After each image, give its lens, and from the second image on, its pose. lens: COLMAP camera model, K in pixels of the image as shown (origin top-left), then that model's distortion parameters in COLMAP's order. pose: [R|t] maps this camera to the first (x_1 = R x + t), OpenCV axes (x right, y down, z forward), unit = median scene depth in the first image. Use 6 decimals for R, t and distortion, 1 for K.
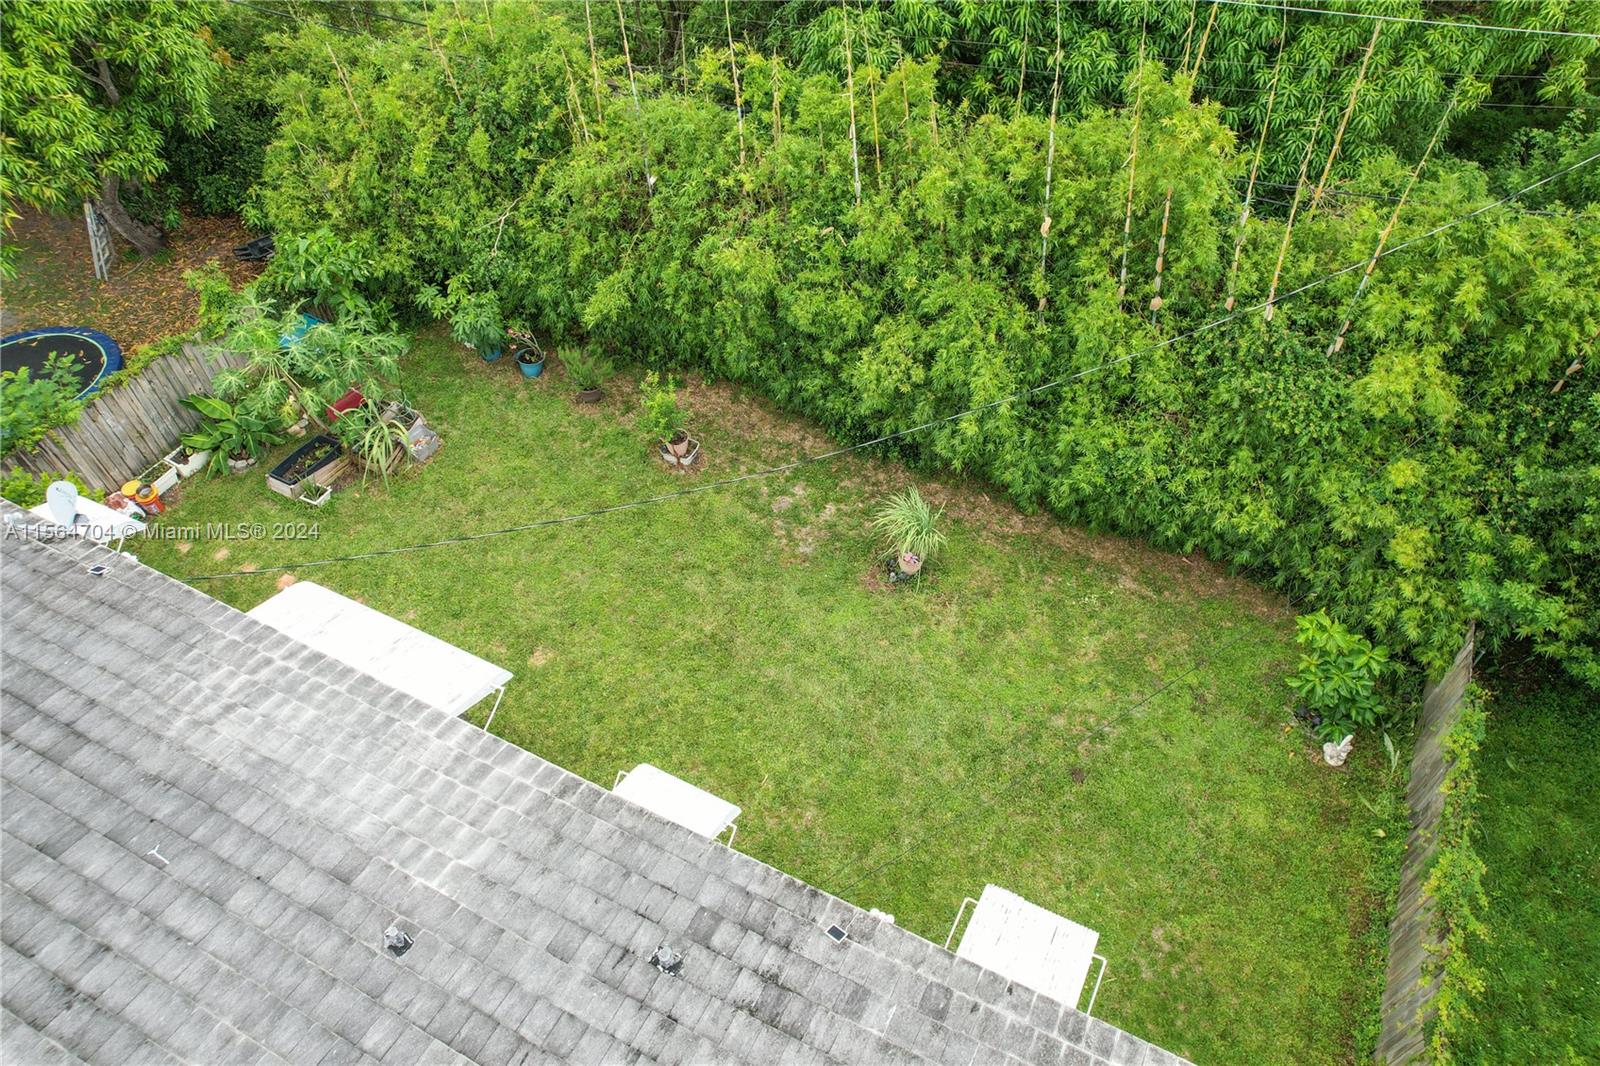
lens RADIAL K [[1008.0, 0, 806.8], [0, 1008.0, 533.6], [0, 0, 1]] dist [-0.087644, 0.078508]
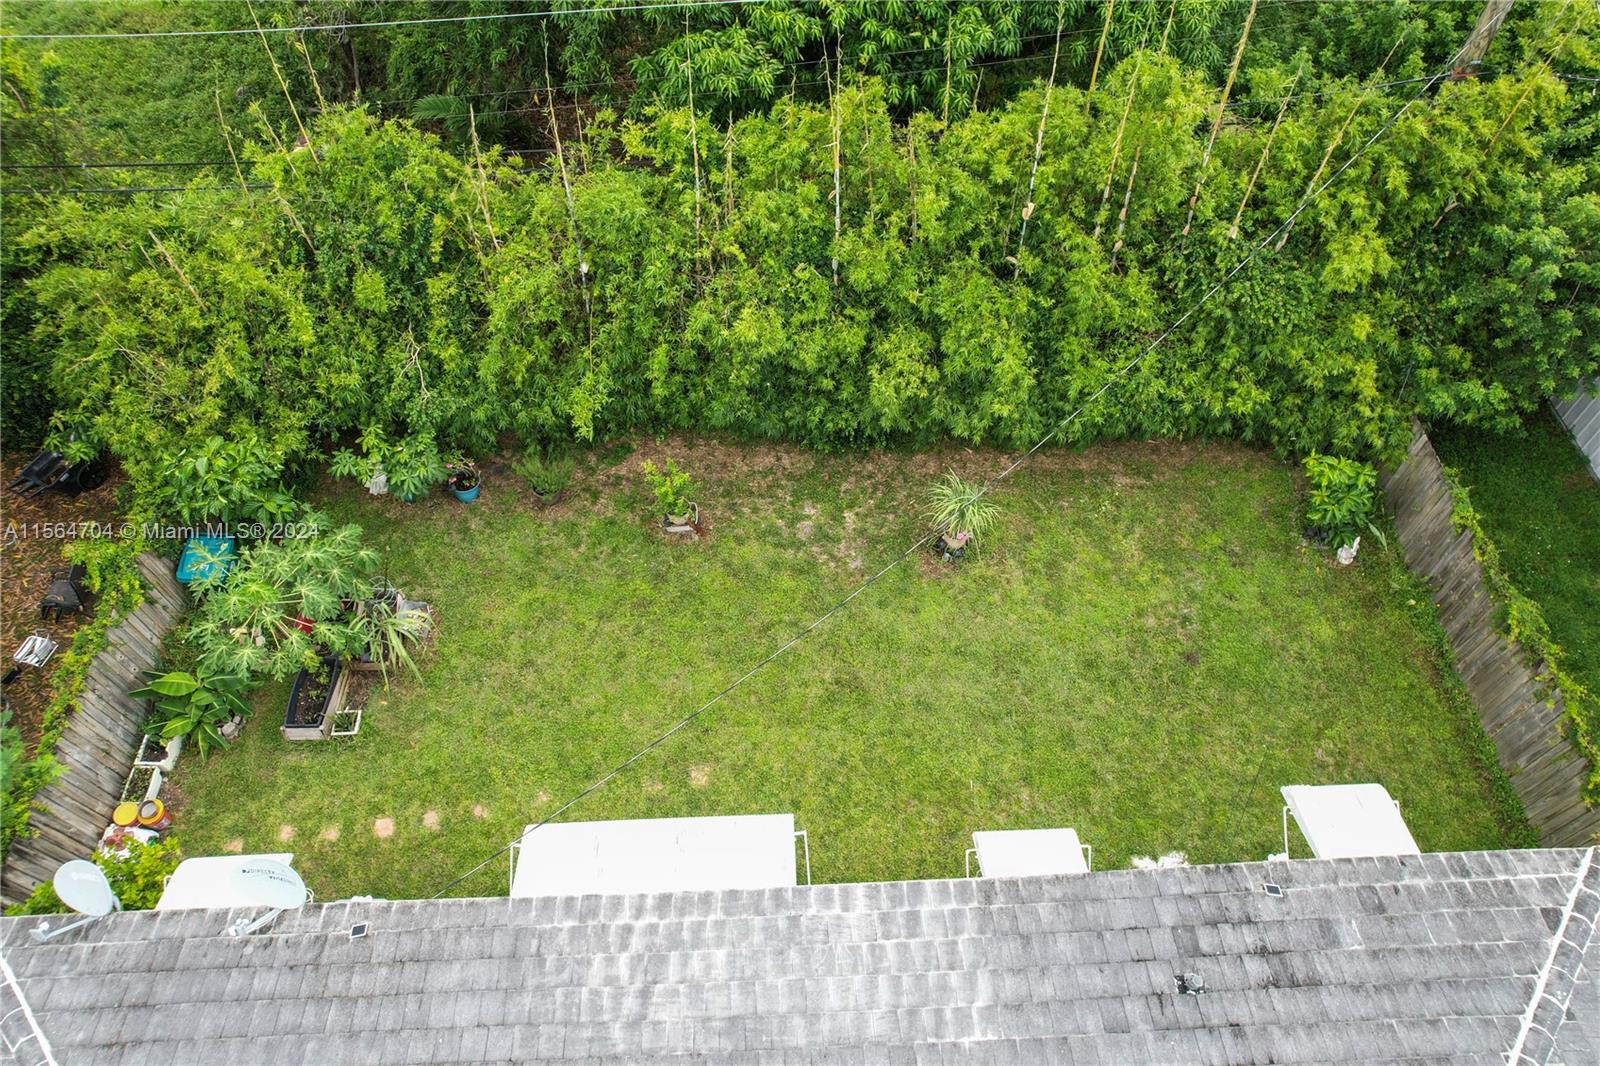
lens RADIAL K [[1008.0, 0, 806.8], [0, 1008.0, 533.6], [0, 0, 1]] dist [-0.087644, 0.078508]
pose [[0.880833, -0.386798, 0.272984, -0.378254], [0.356816, 0.921365, 0.154171, -0.228132], [-0.311151, -0.038394, 0.949585, 0.040981]]
